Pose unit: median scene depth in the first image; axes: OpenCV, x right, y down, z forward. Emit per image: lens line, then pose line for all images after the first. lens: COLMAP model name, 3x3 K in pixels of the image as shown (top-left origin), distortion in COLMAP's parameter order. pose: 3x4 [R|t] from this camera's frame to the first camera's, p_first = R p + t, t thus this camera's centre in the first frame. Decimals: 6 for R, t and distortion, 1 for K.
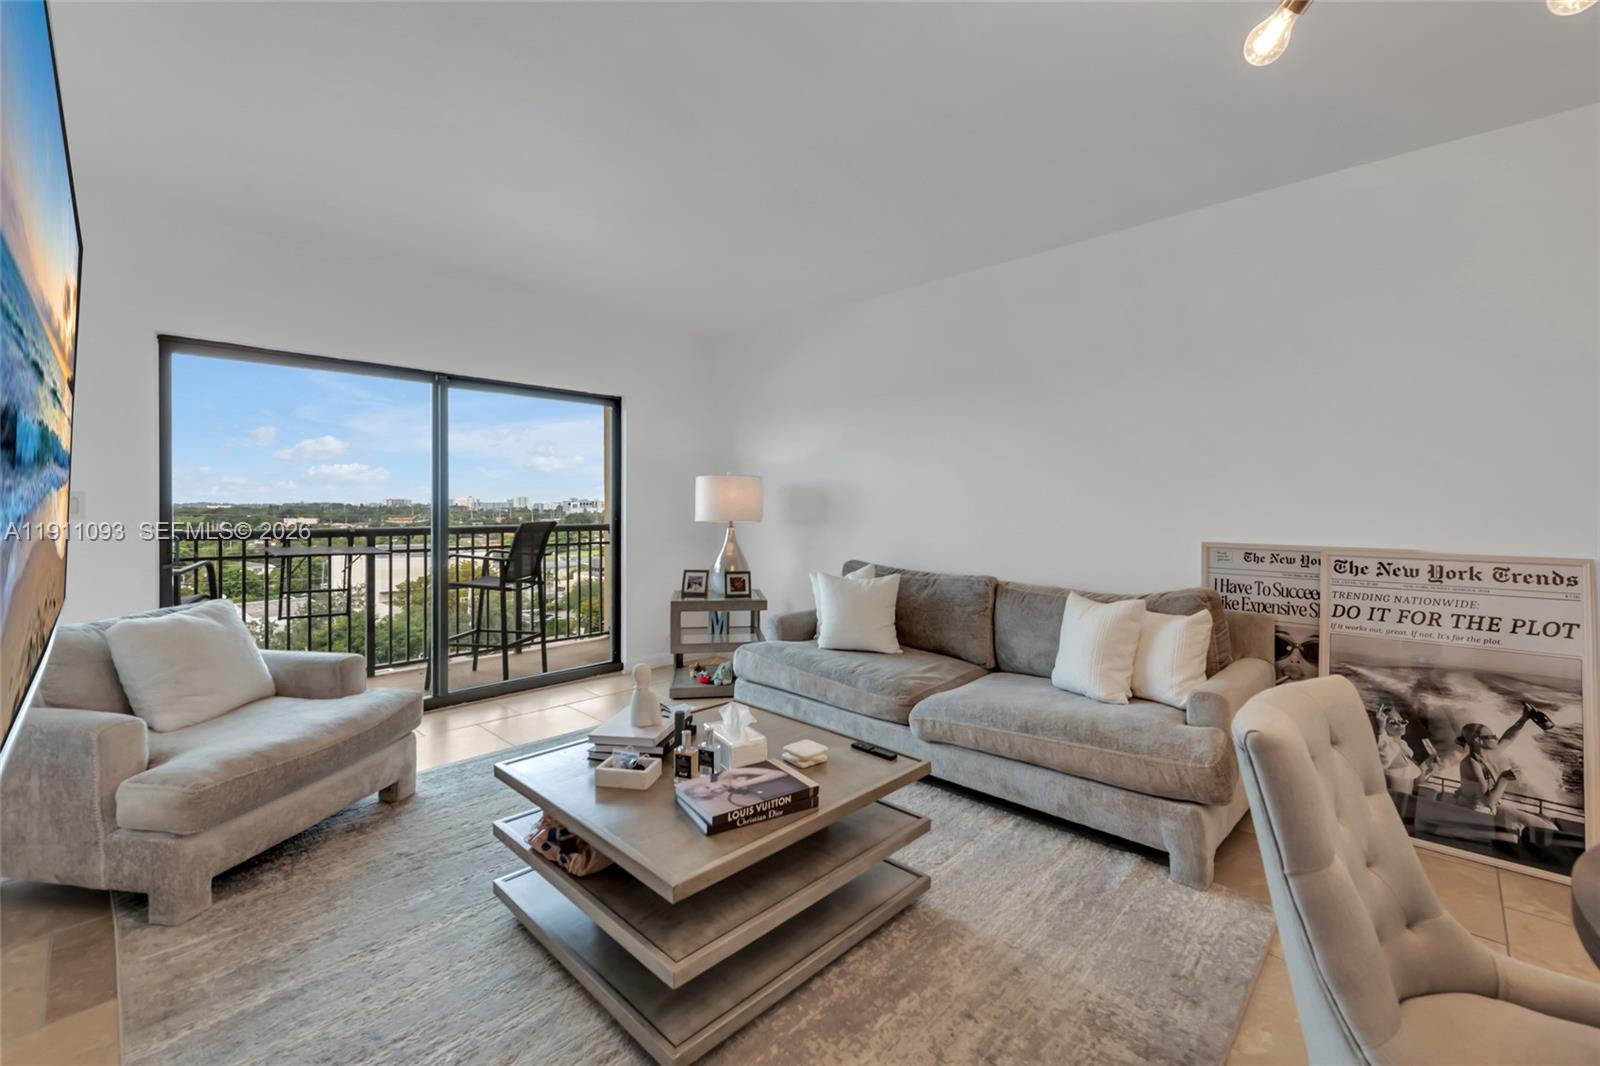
lens RADIAL K [[666.1, 0, 825.9], [0, 666.1, 511.2], [0, 0, 1]] dist [0.002317, 0.000122]
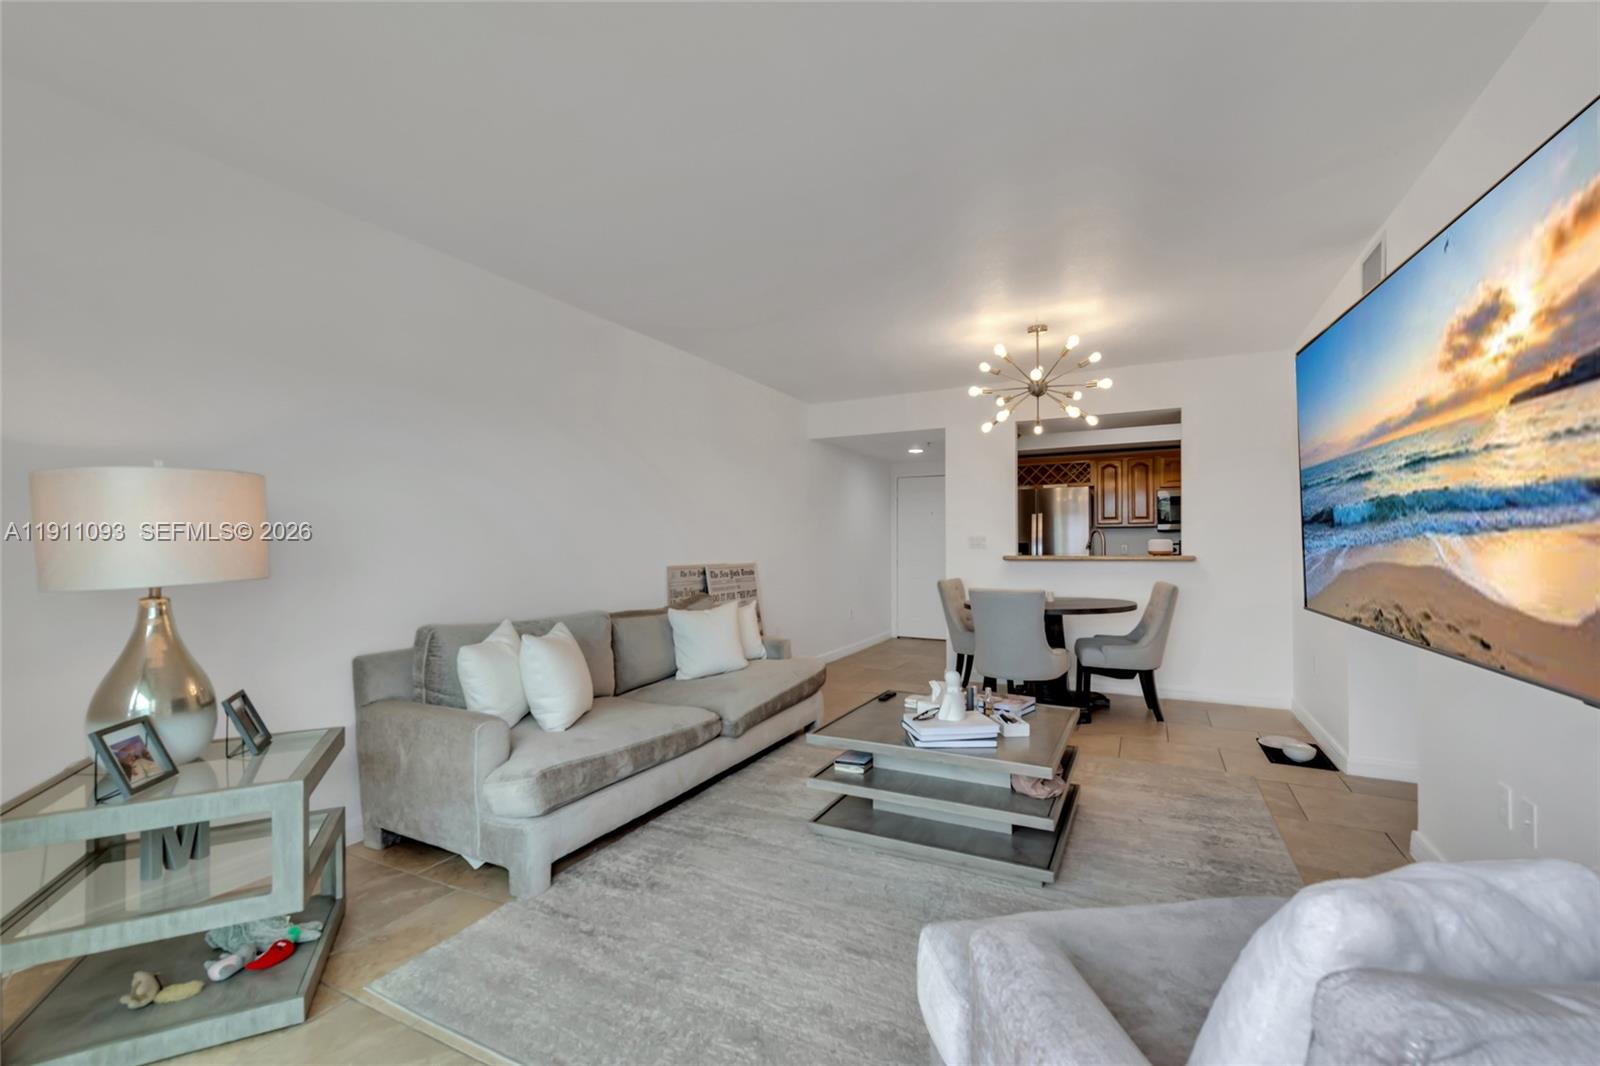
lens RADIAL K [[651.6, 0, 801.9], [0, 651.6, 538.8], [0, 0, 1]] dist [0.018125, -0.000174]
pose [[-0.250318, 0.005015, 0.968151, -0.911364], [0.013468, 0.999908, -0.001697, -0.009446], [-0.968070, 0.012614, -0.250363, 1.045677]]
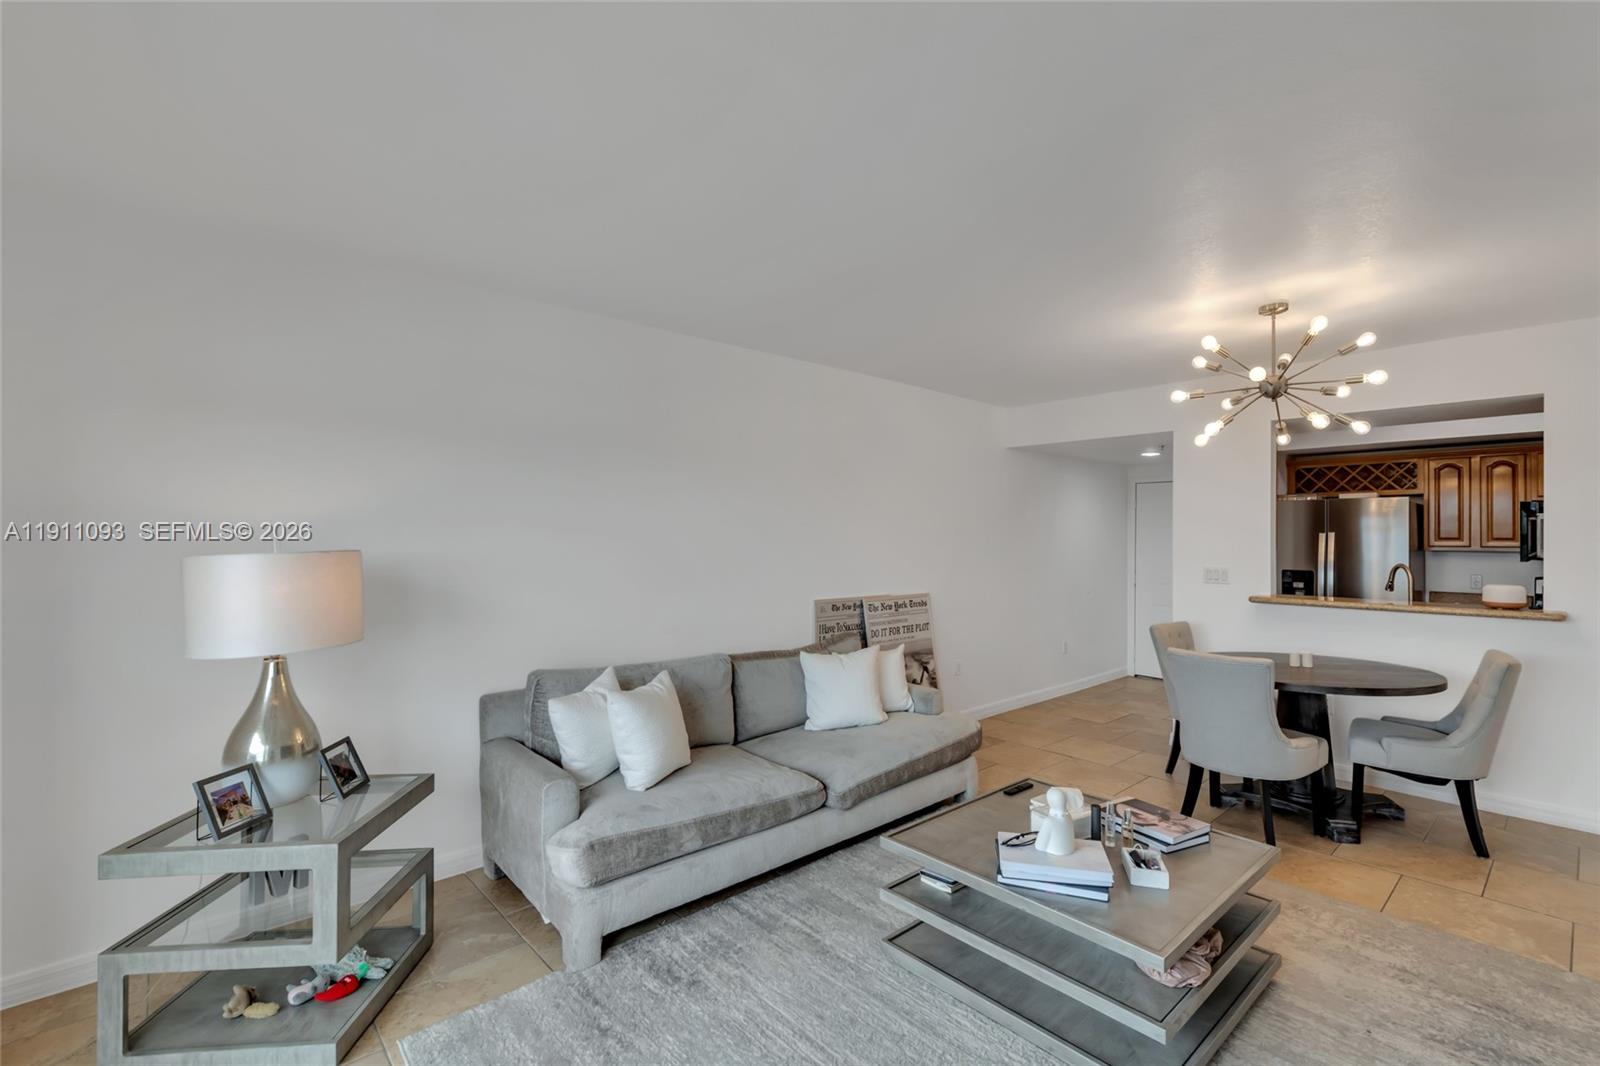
lens RADIAL K [[690.2, 0, 820.8], [0, 690.2, 532.9], [0, 0, 1]] dist [0.012125, -0.001016]
pose [[0.095187, 0.002658, 0.995456, -0.861223], [0.002673, 0.999992, -0.002926, -0.089523], [-0.995456, 0.002940, 0.095179, 0.826770]]
